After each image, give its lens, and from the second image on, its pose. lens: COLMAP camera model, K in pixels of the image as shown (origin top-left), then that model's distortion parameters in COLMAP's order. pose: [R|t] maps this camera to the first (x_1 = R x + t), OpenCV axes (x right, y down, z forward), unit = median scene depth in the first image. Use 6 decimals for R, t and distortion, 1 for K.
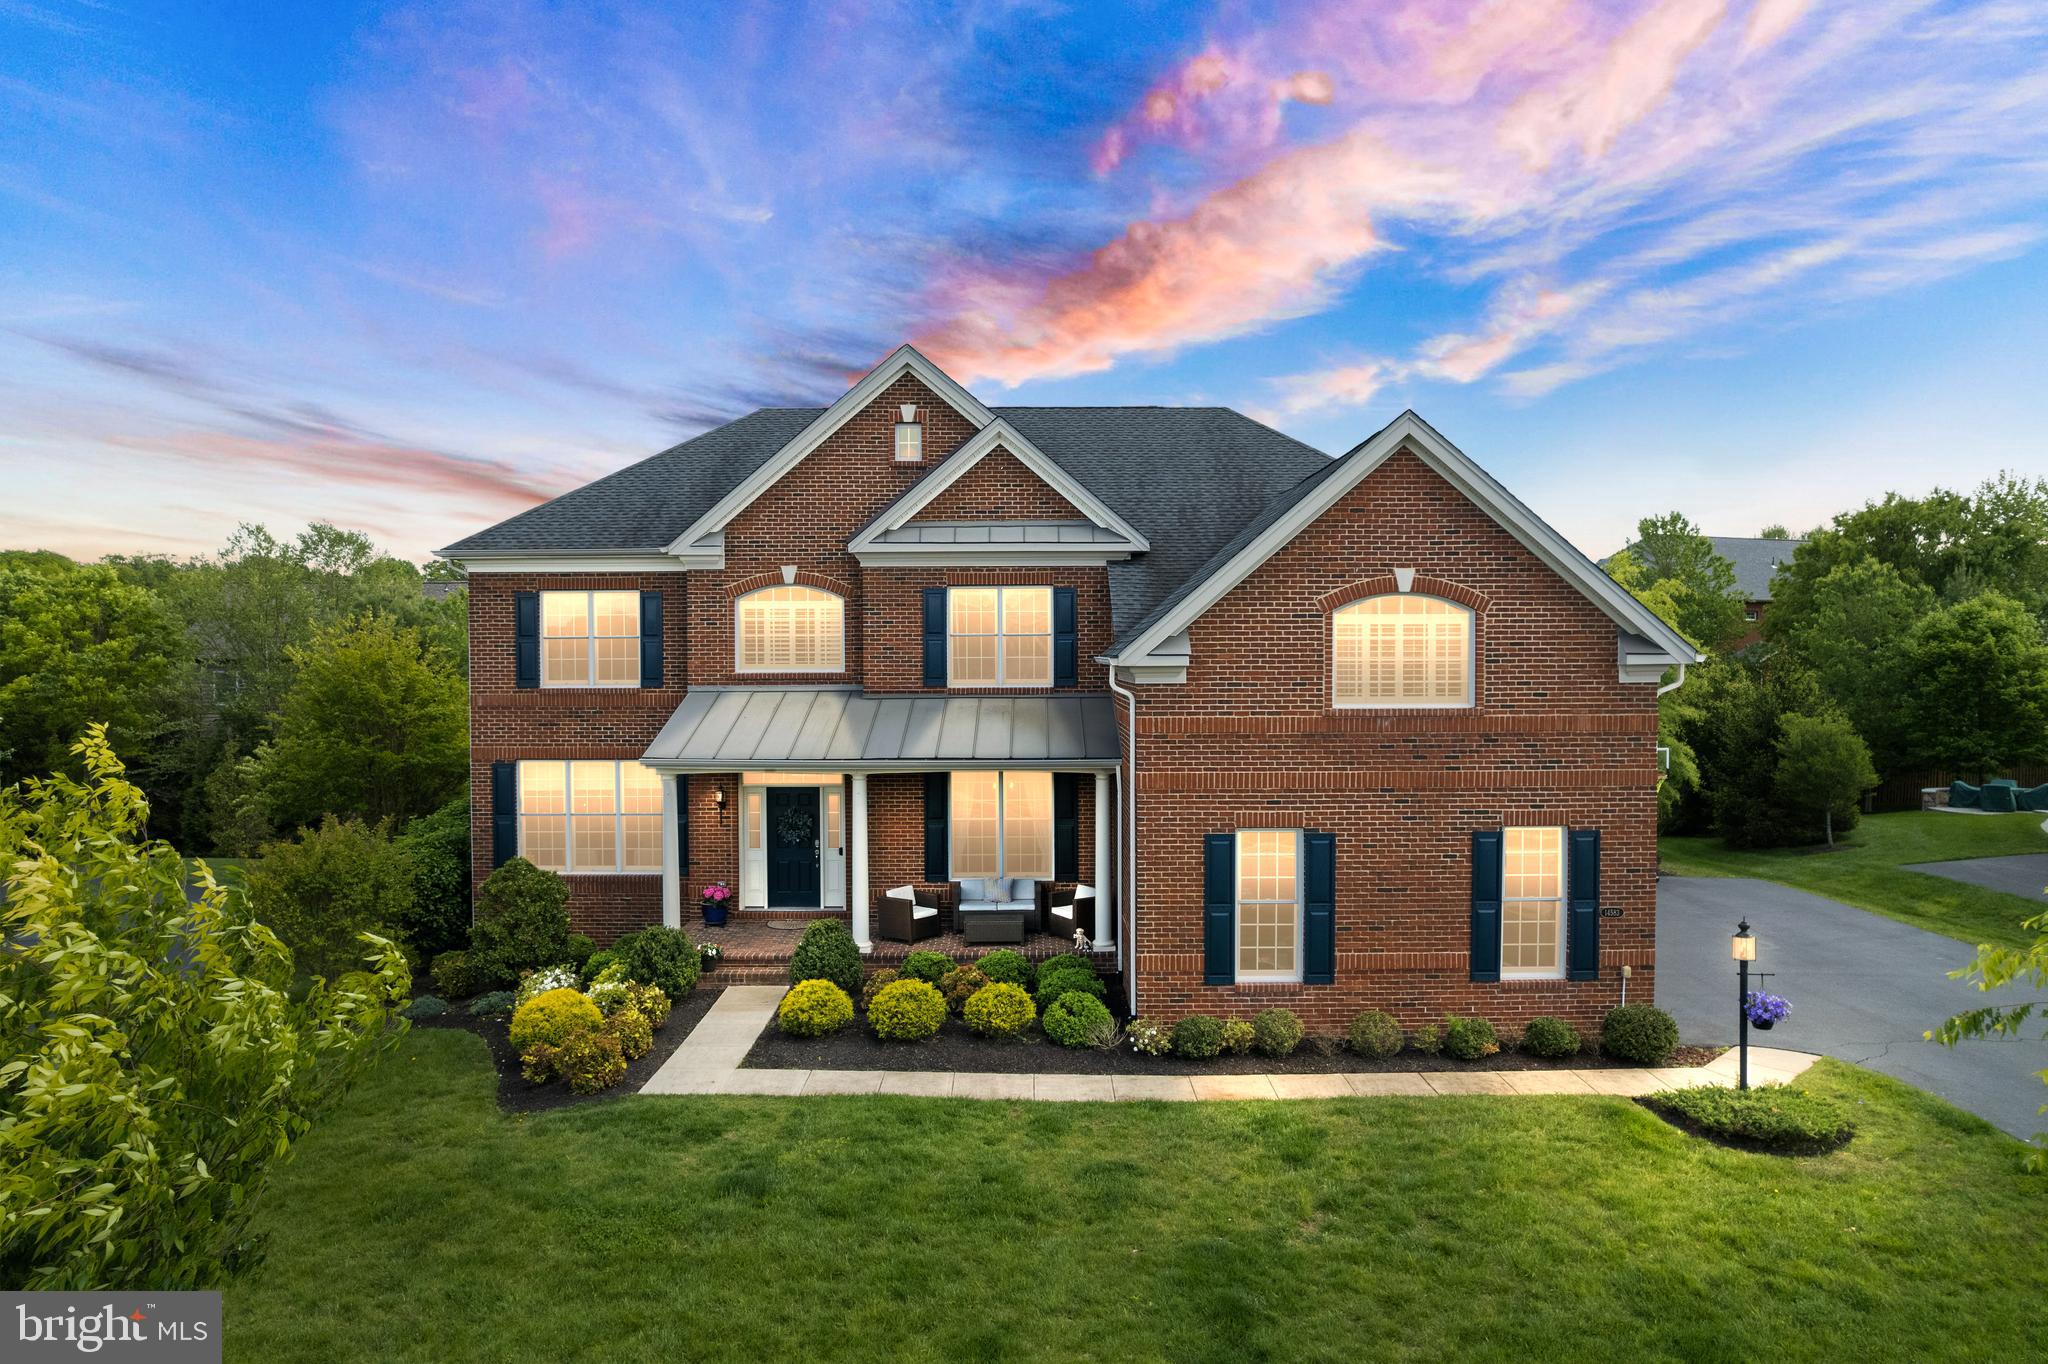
lens RADIAL K [[1255.8, 0, 1024.9], [0, 1255.8, 682.7], [0, 0, 1]] dist [-0.005261, 0.005058]
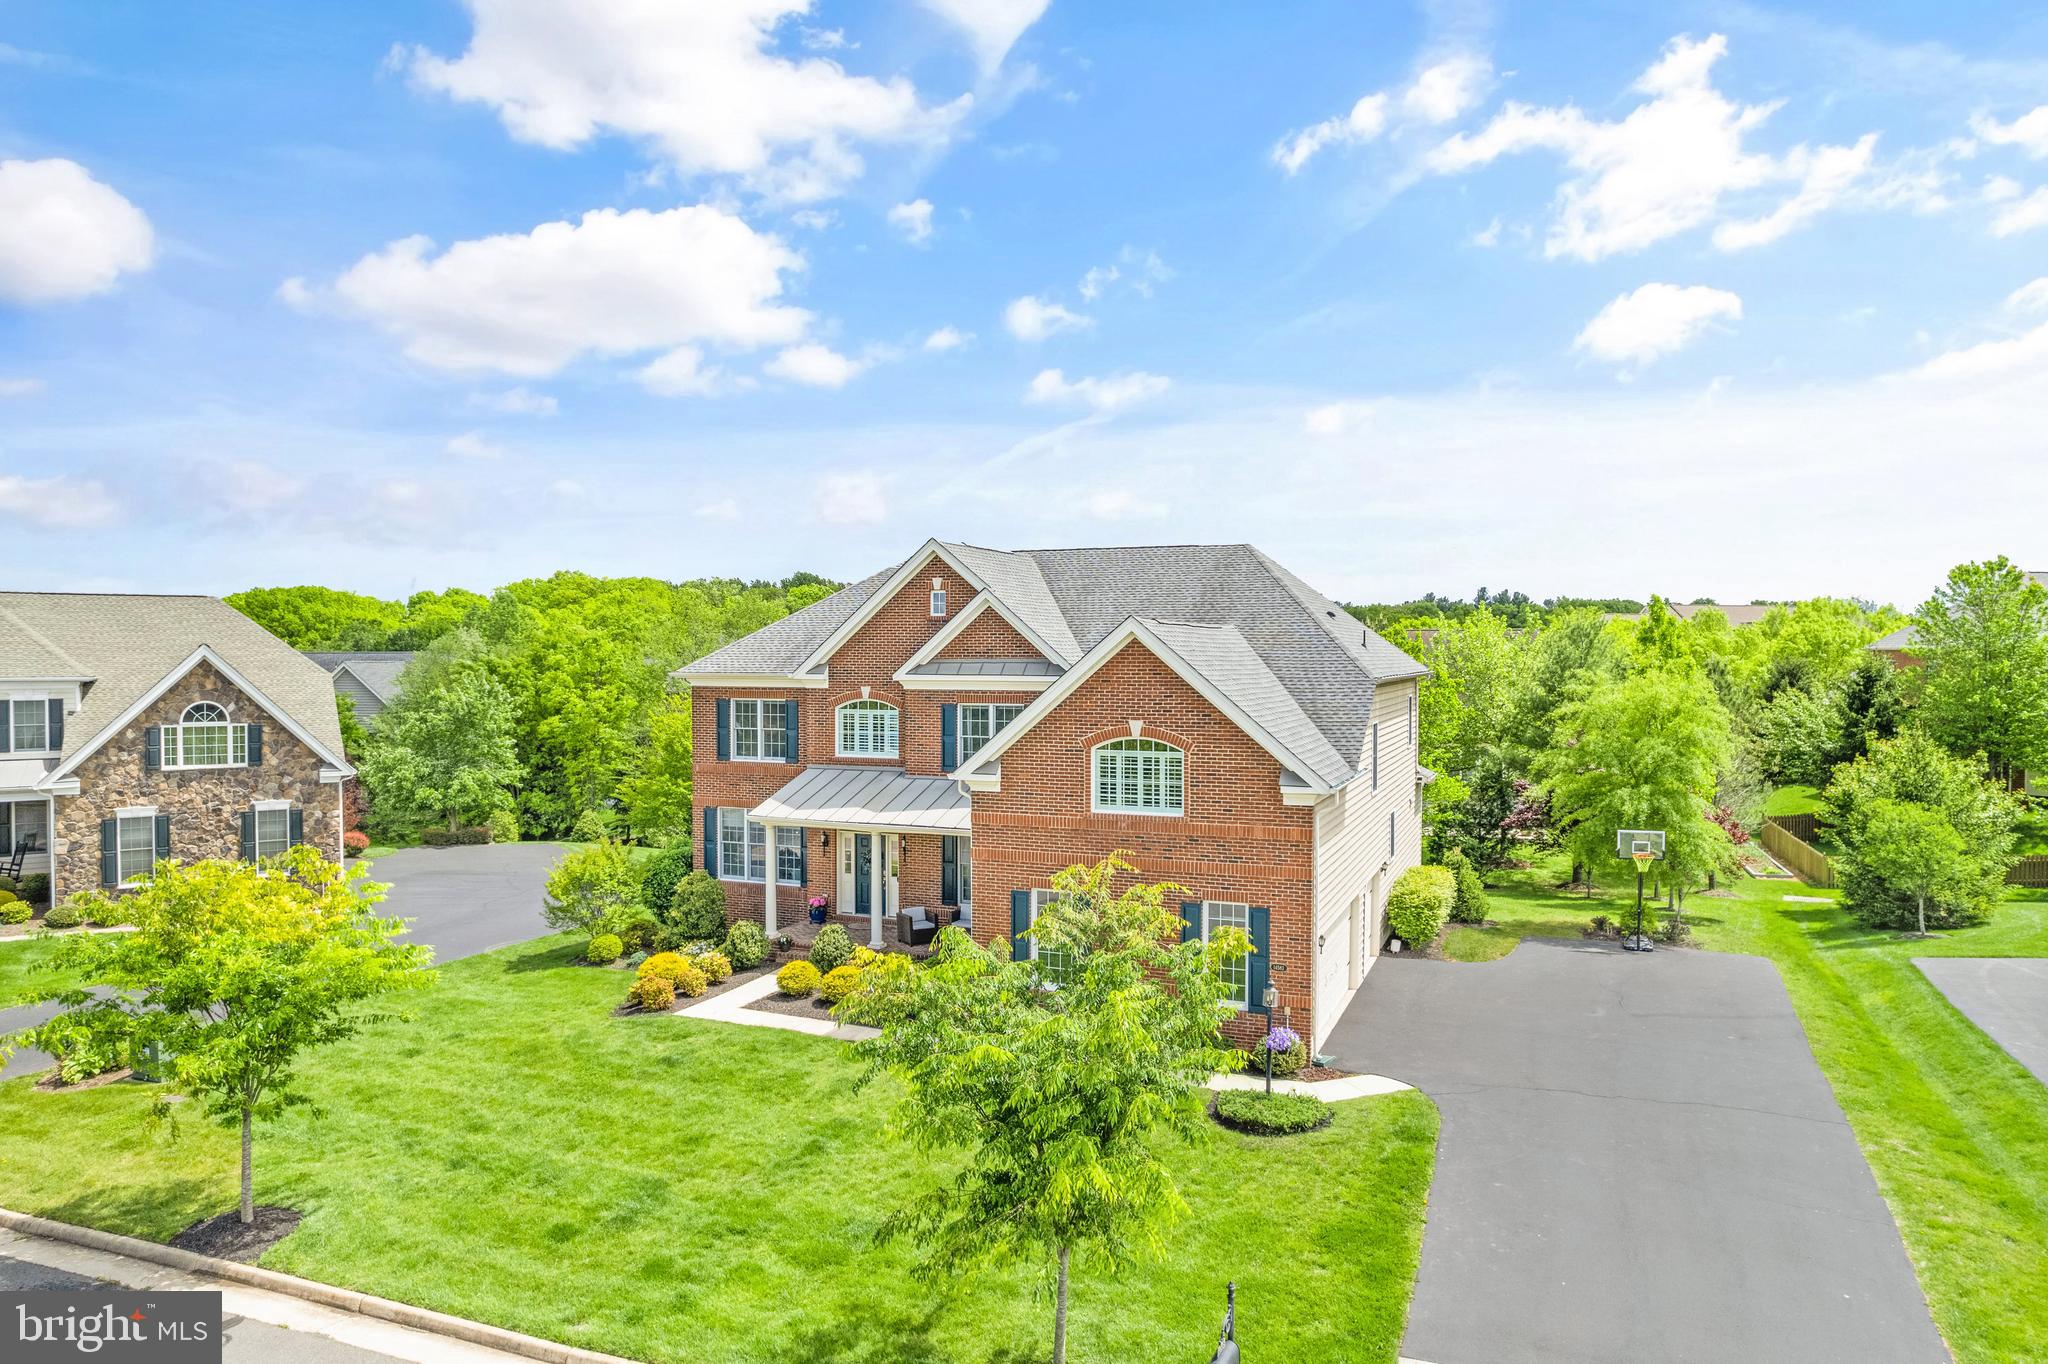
lens RADIAL K [[1255.8, 0, 1018.5], [0, 1255.8, 677.6], [0, 0, 1]] dist [-0.005261, 0.005058]
pose [[0.925289, 0.009063, -0.379154, 0.554935], [-0.010796, 0.999939, -0.002444, -0.103480], [0.379109, 0.006355, 0.925330, -0.319798]]
